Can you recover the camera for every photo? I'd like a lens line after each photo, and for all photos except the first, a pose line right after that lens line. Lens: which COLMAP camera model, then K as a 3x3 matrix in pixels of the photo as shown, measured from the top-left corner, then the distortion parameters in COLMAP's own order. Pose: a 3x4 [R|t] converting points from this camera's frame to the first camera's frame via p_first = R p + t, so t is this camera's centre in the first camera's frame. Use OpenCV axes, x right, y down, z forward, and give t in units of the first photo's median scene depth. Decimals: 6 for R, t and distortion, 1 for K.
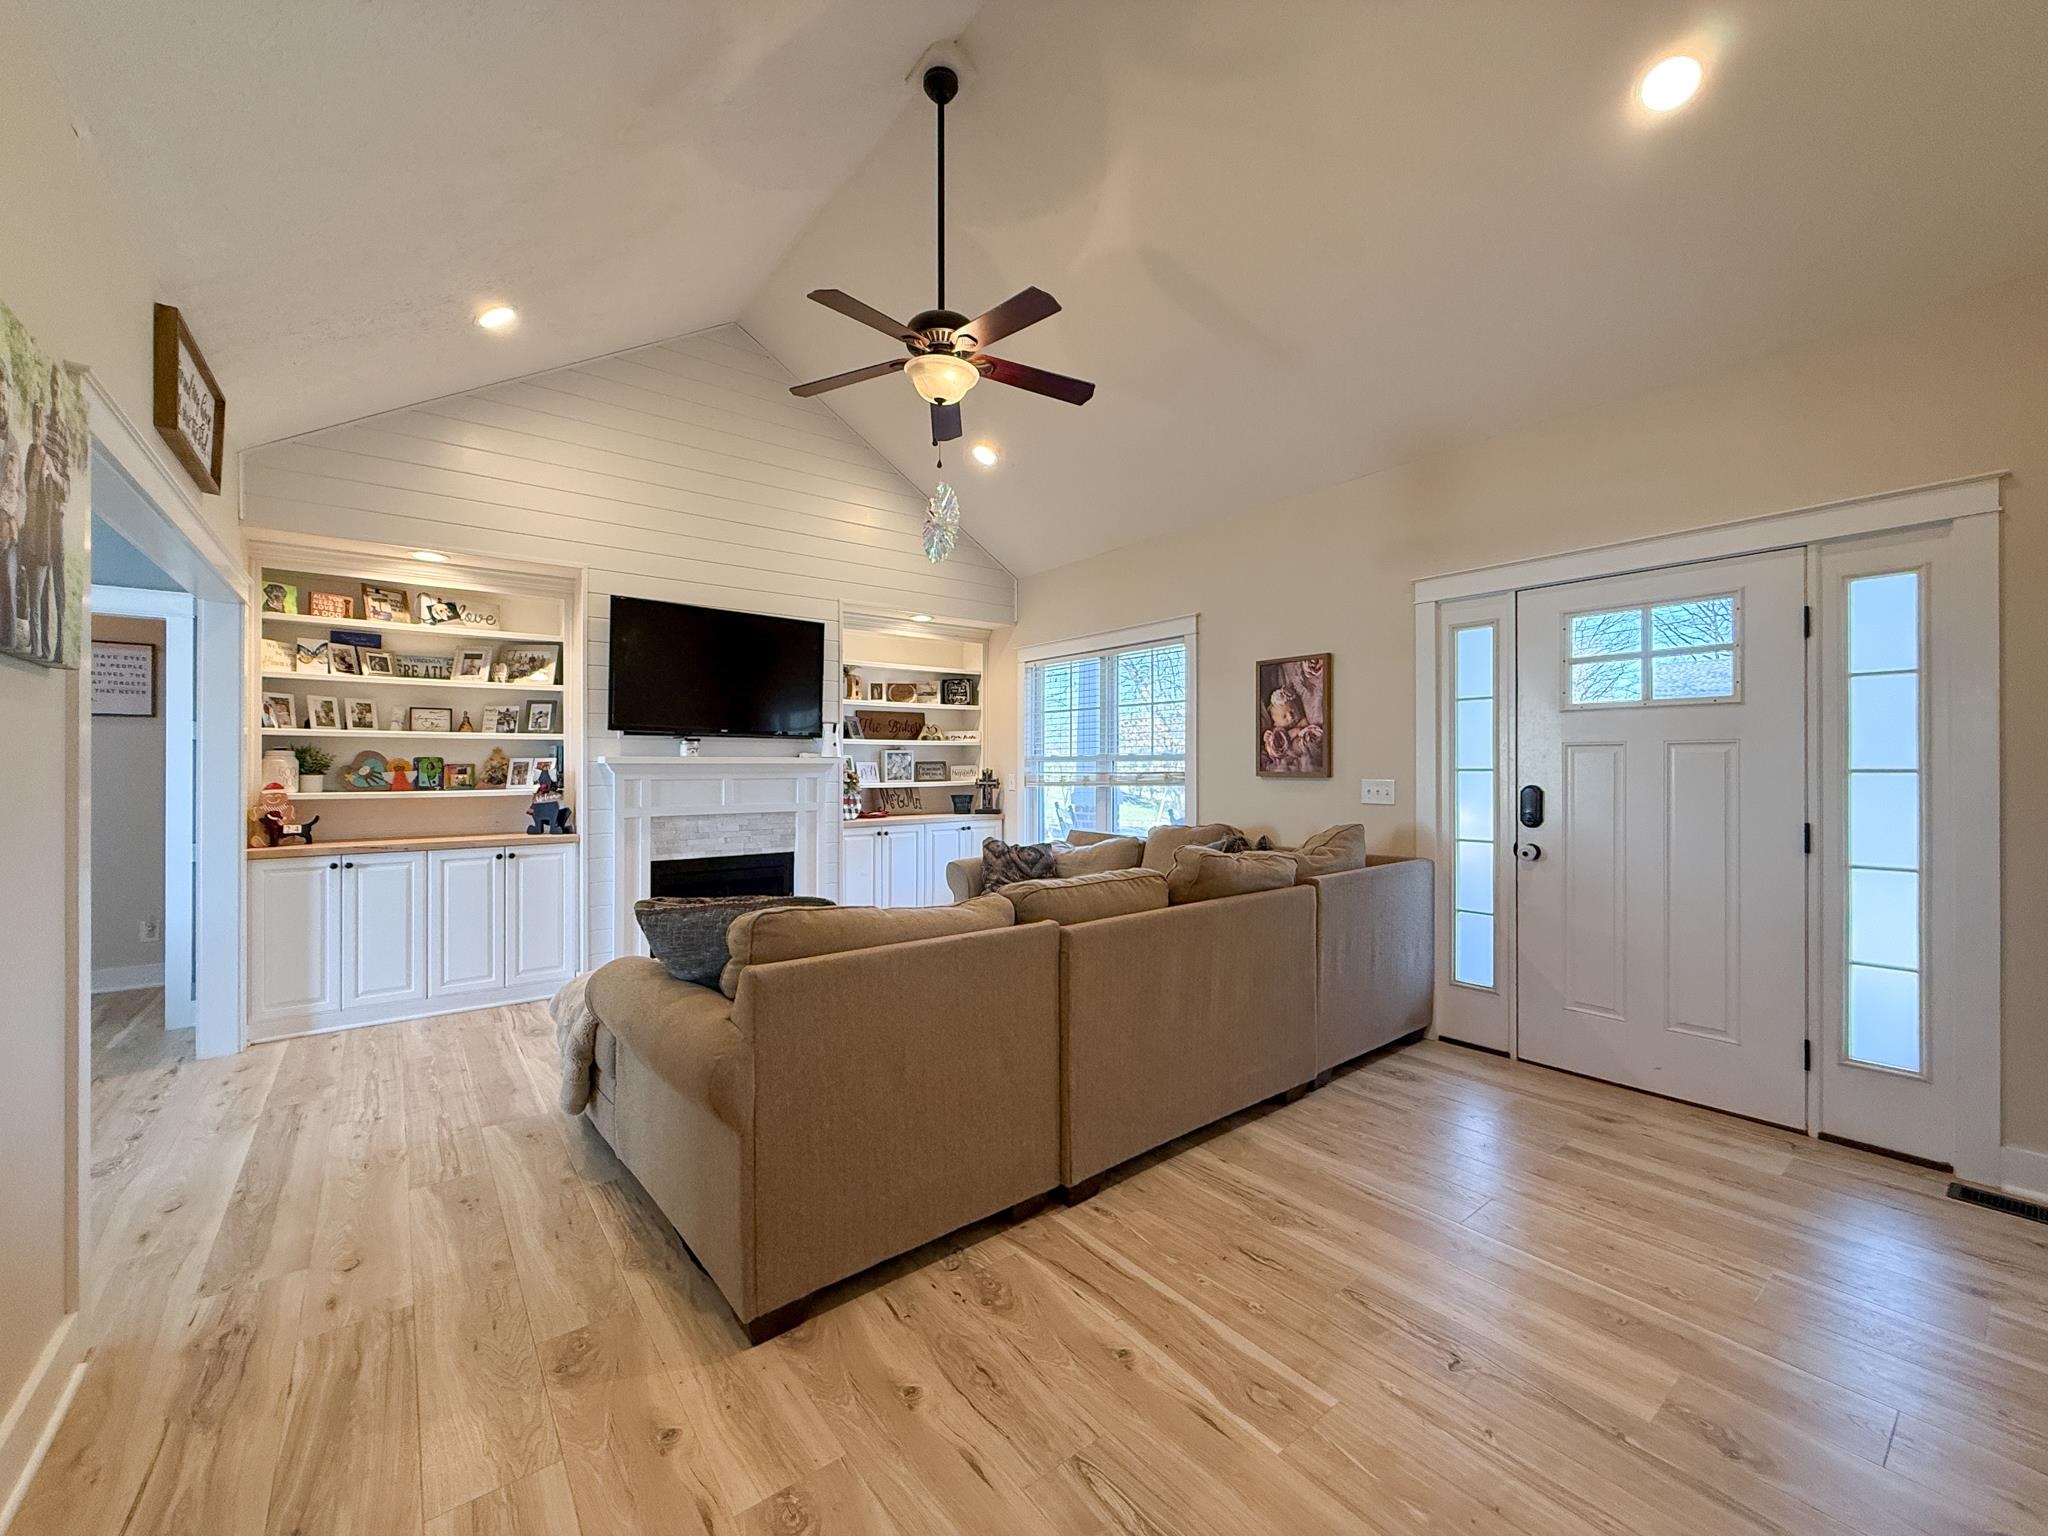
lens RADIAL K [[833.9, 0, 1035.4], [0, 833.9, 768.0], [0, 0, 1]] dist [0.002467, 0.000659]
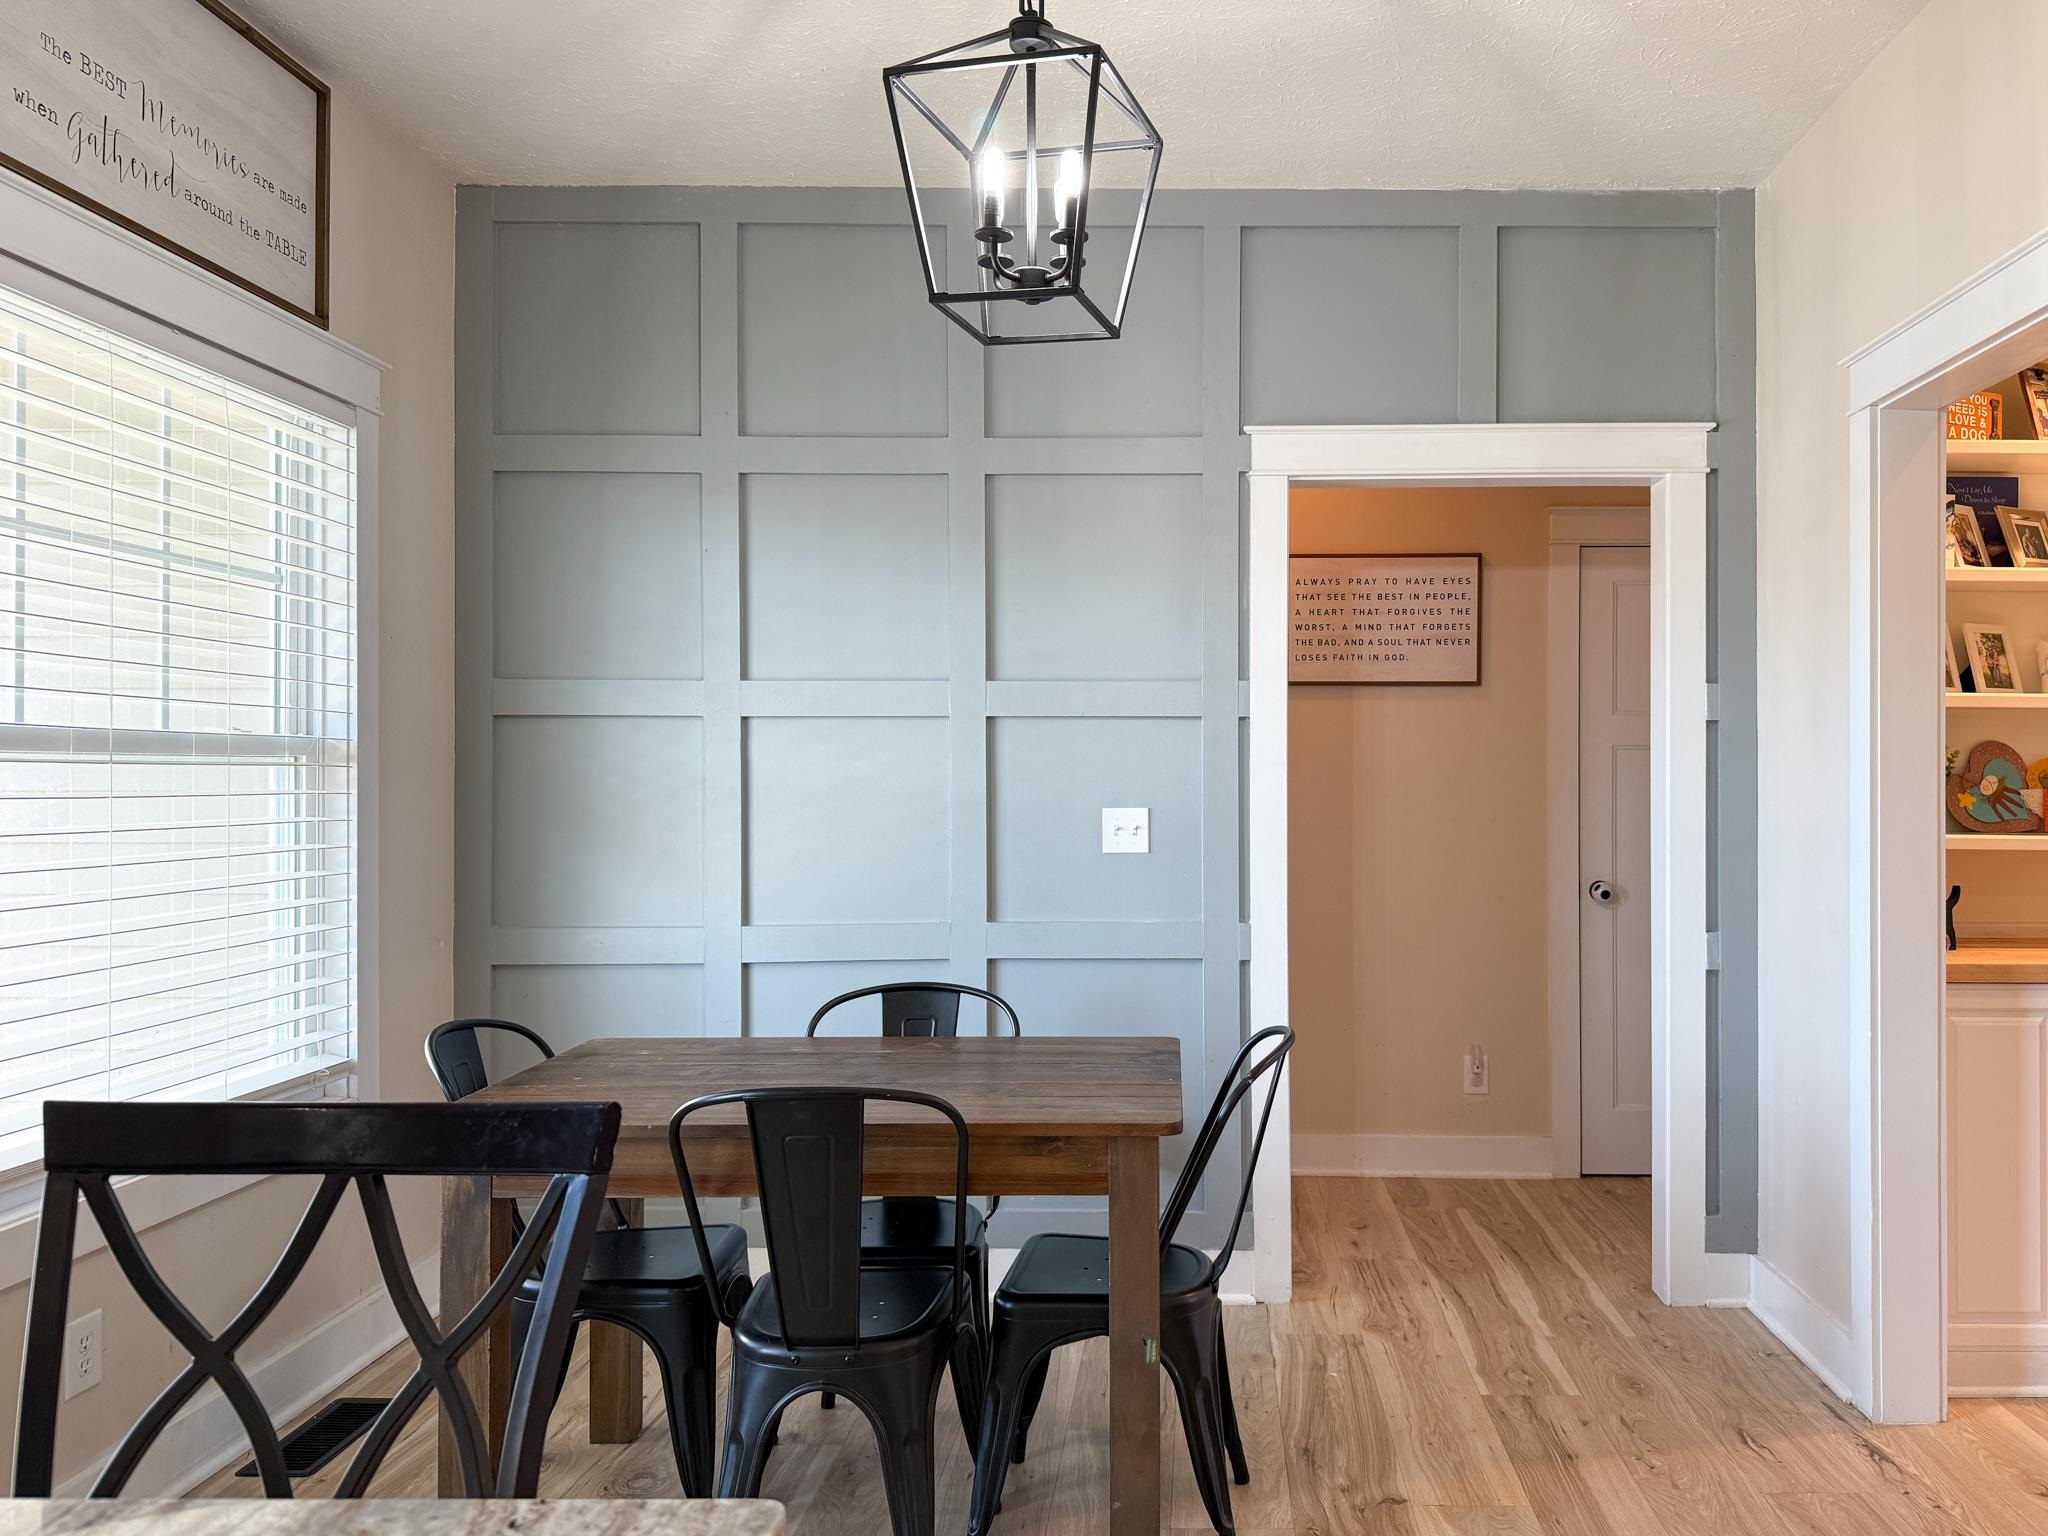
lens RADIAL K [[1496.4, 0, 1033.0], [0, 1496.4, 755.5], [0, 0, 1]] dist [0.046675, -0.060003]
pose [[0.749744, -0.005132, -0.661708, -0.644877], [-0.006329, 0.999869, -0.014927, 0.002455], [0.661698, 0.015379, 0.749613, 0.062153]]
